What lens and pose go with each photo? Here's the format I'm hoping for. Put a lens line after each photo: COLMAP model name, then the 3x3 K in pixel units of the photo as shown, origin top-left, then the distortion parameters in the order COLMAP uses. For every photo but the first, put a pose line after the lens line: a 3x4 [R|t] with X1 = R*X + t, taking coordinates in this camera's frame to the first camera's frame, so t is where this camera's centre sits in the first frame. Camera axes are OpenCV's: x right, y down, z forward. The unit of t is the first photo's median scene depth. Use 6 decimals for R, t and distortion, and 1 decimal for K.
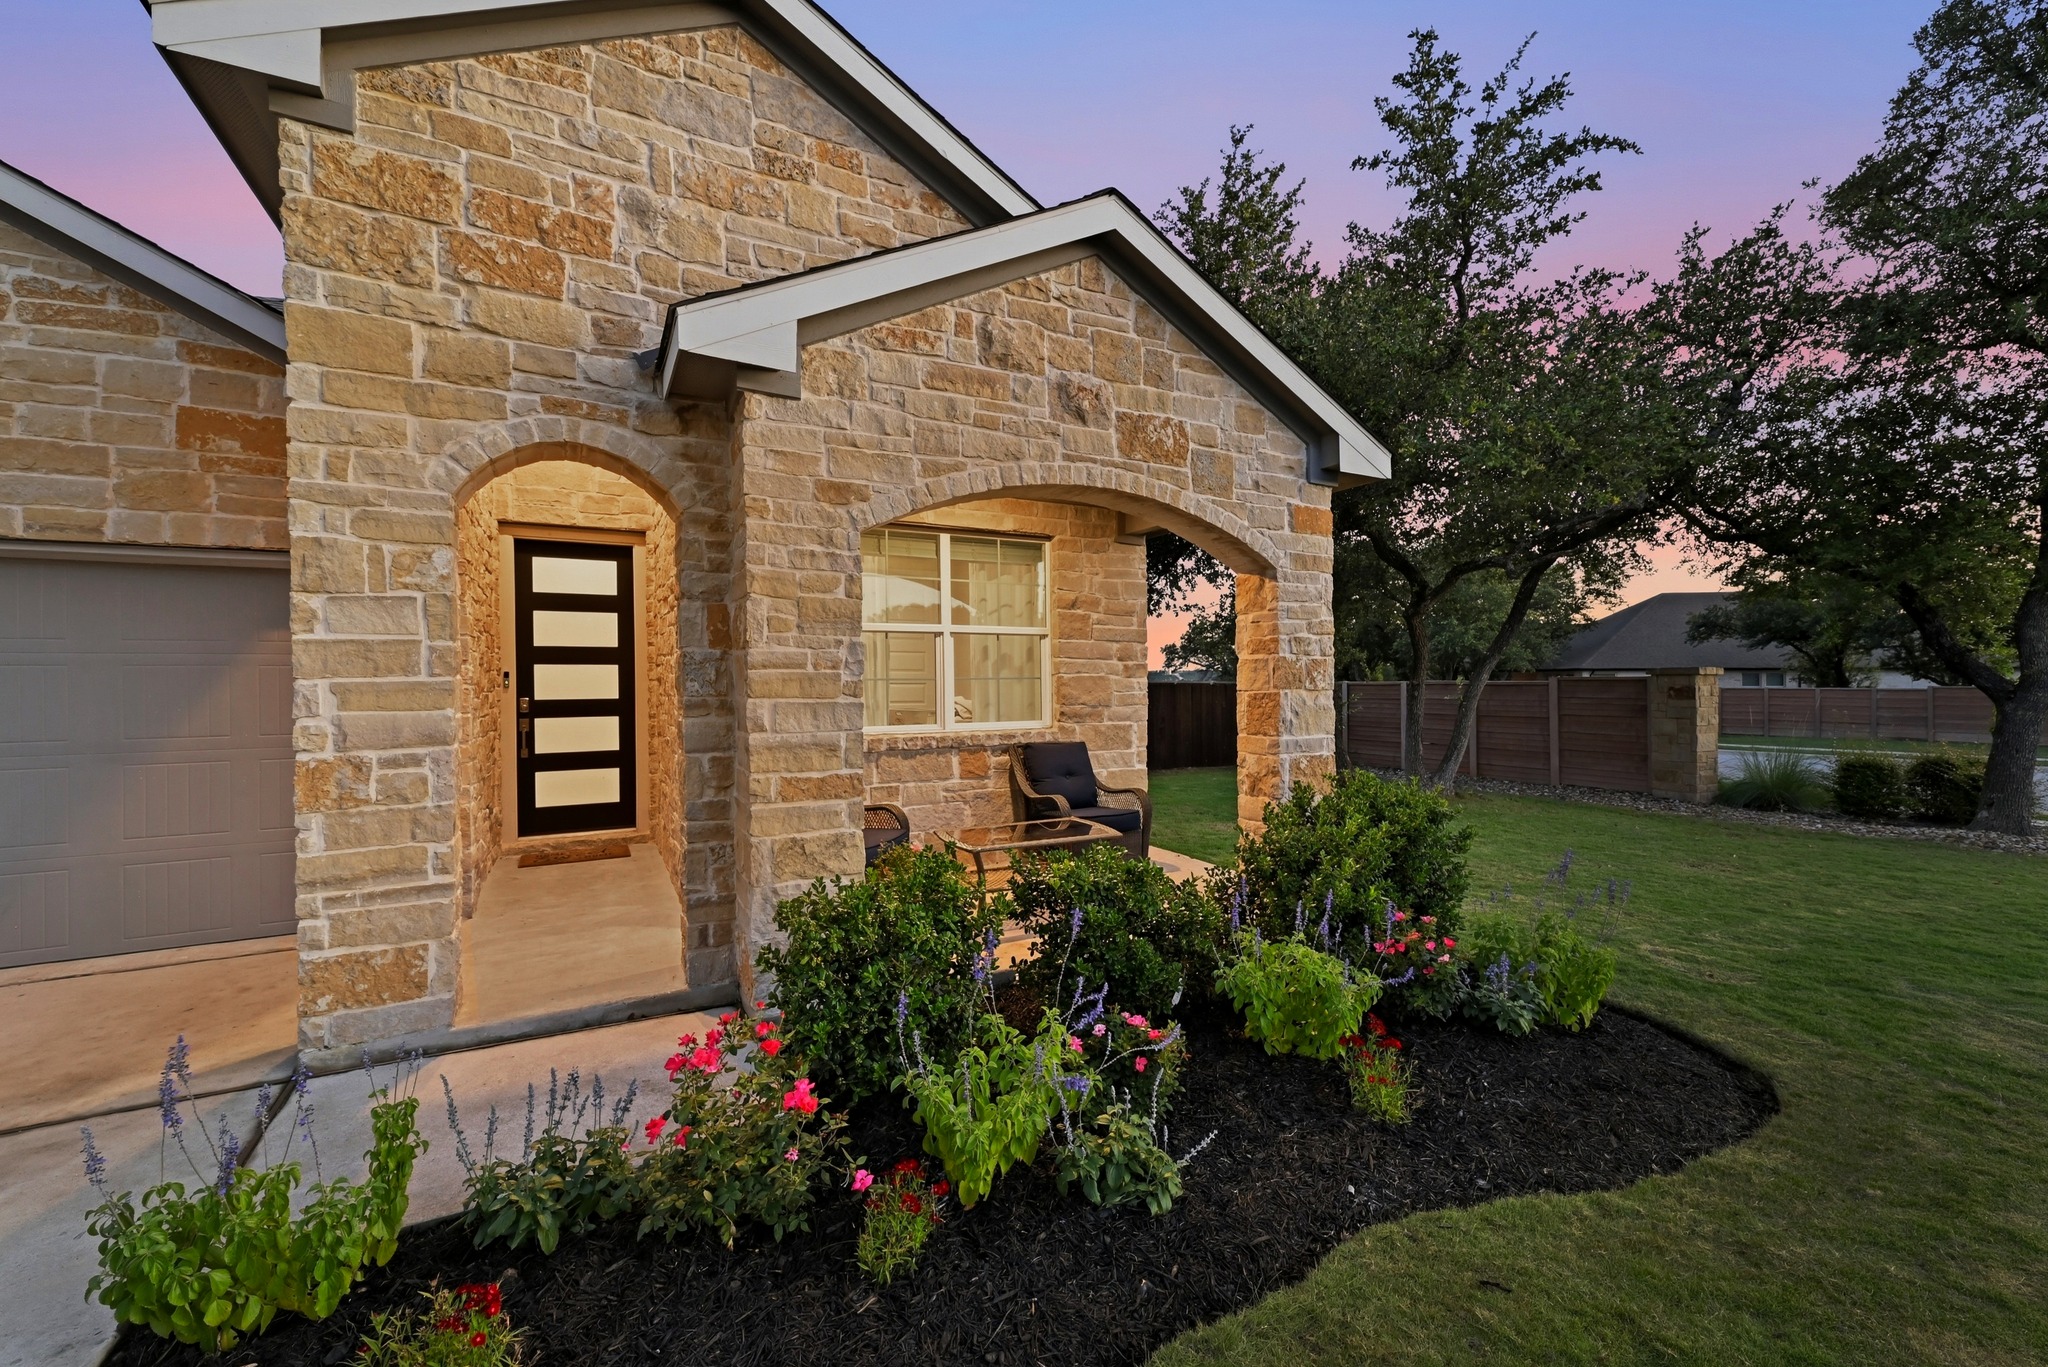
lens RADIAL K [[826.2, 0, 1024.0], [0, 826.2, 683.5], [0, 0, 1]] dist [0.013727, -0.000090]
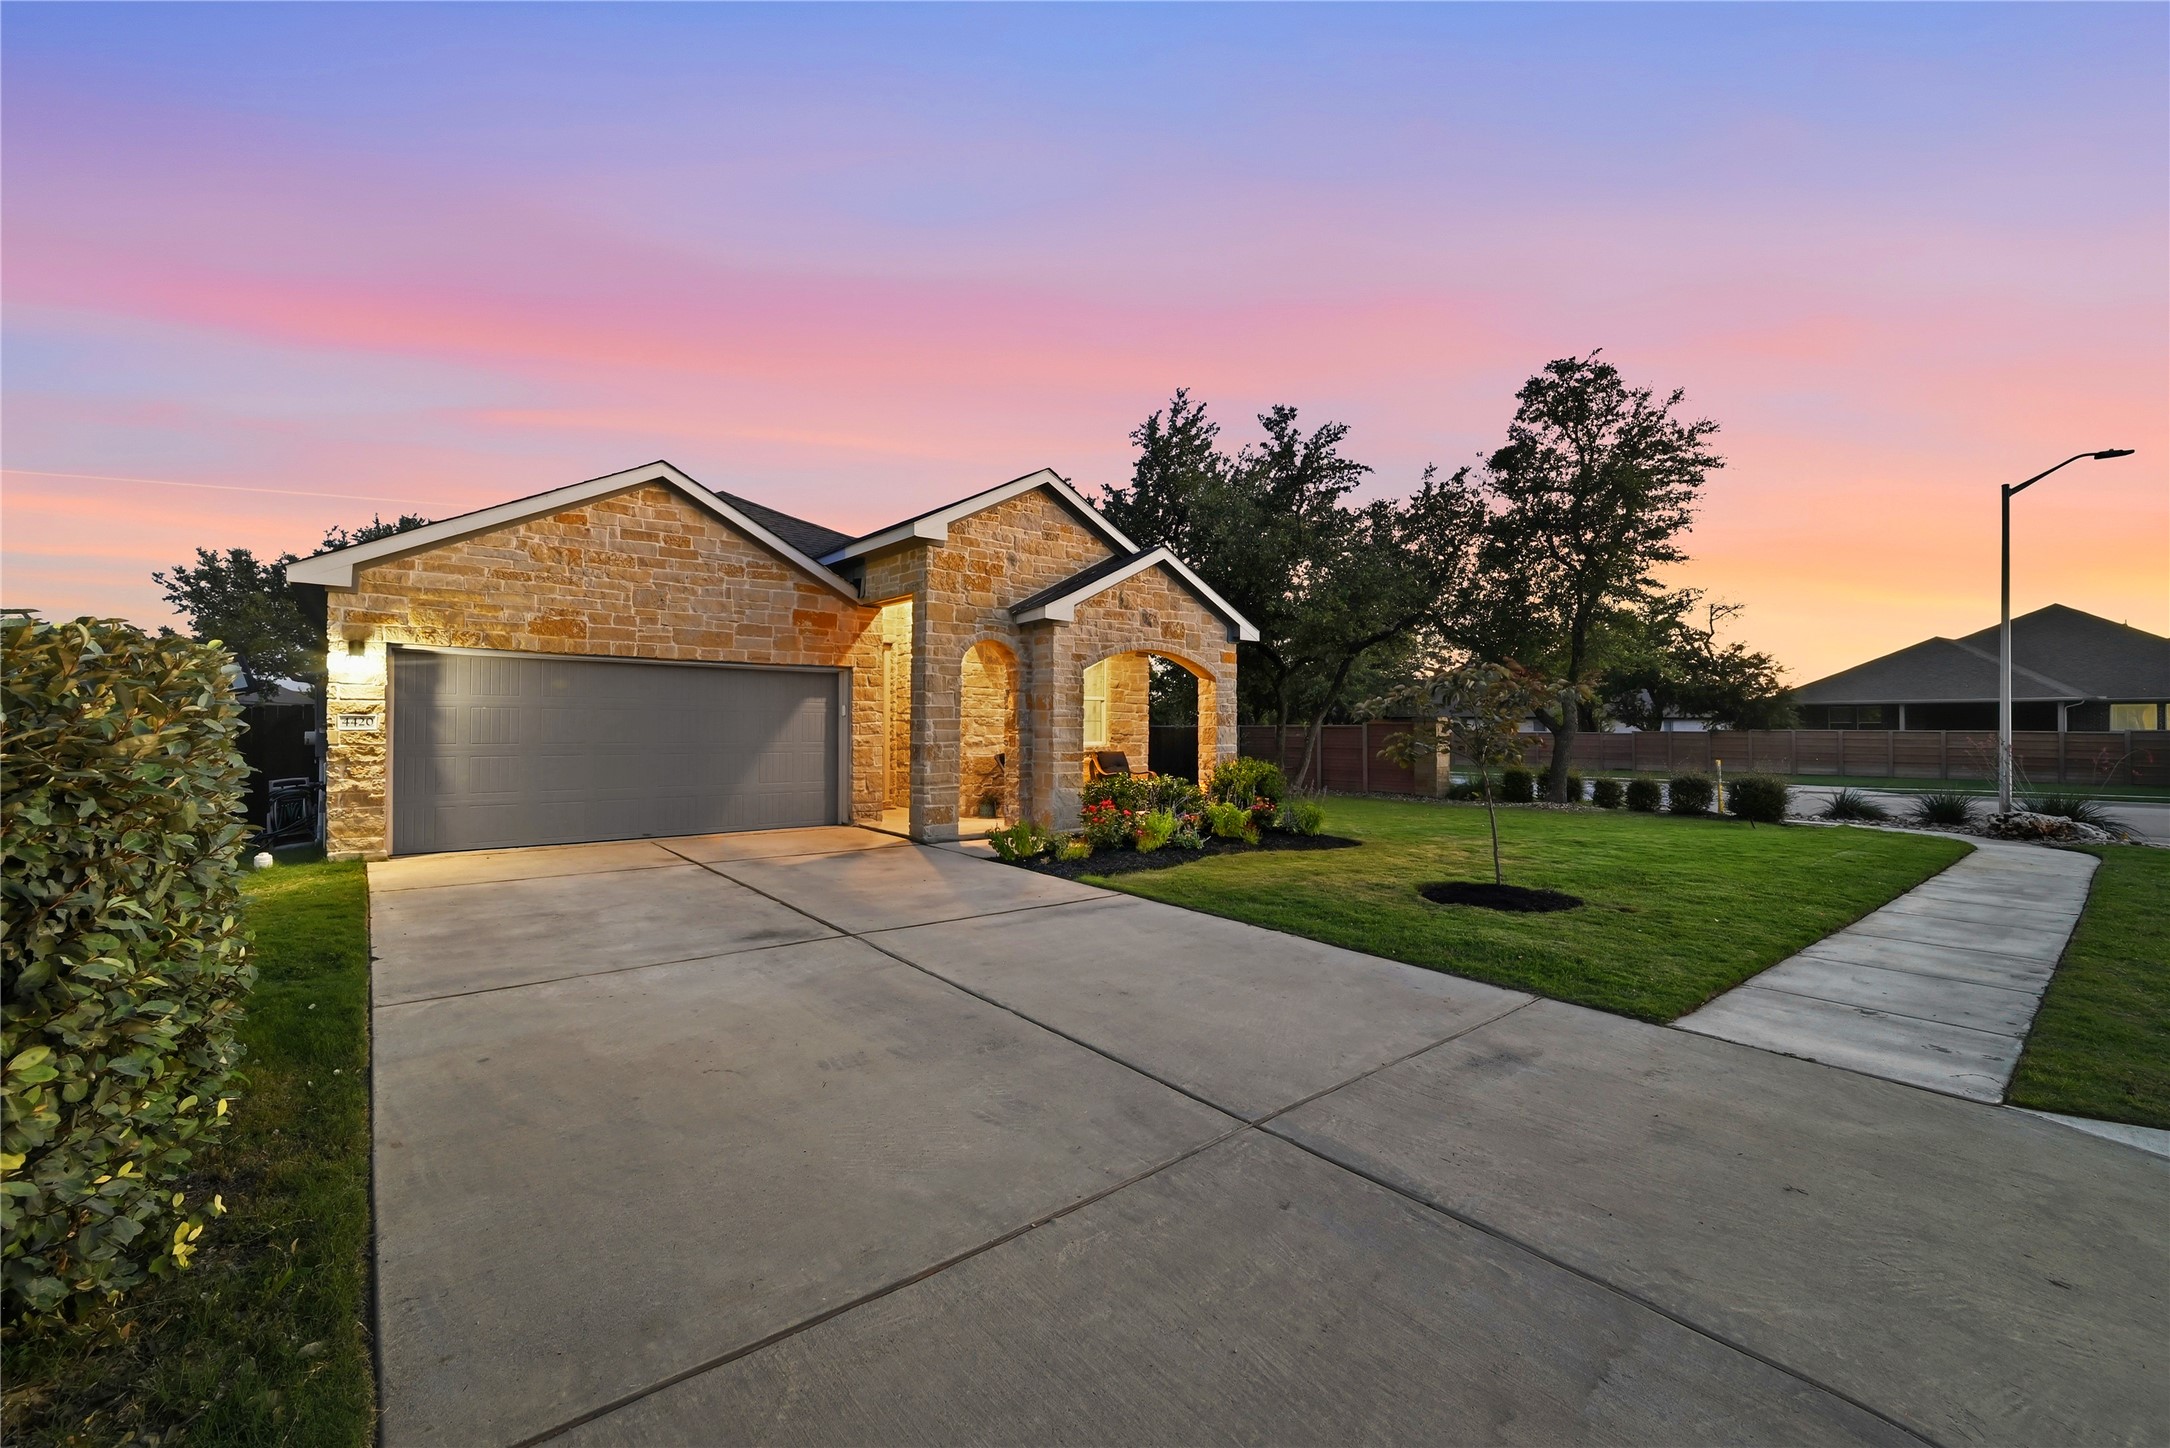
lens RADIAL K [[858.1, 0, 1085.0], [0, 858.1, 724.0], [0, 0, 1]] dist [0.000819, 0.000076]
pose [[0.981737, 0.006696, 0.190124, -0.568661], [-0.006207, 0.999976, -0.003168, 0.010561], [-0.190140, 0.001930, 0.981755, -1.453497]]
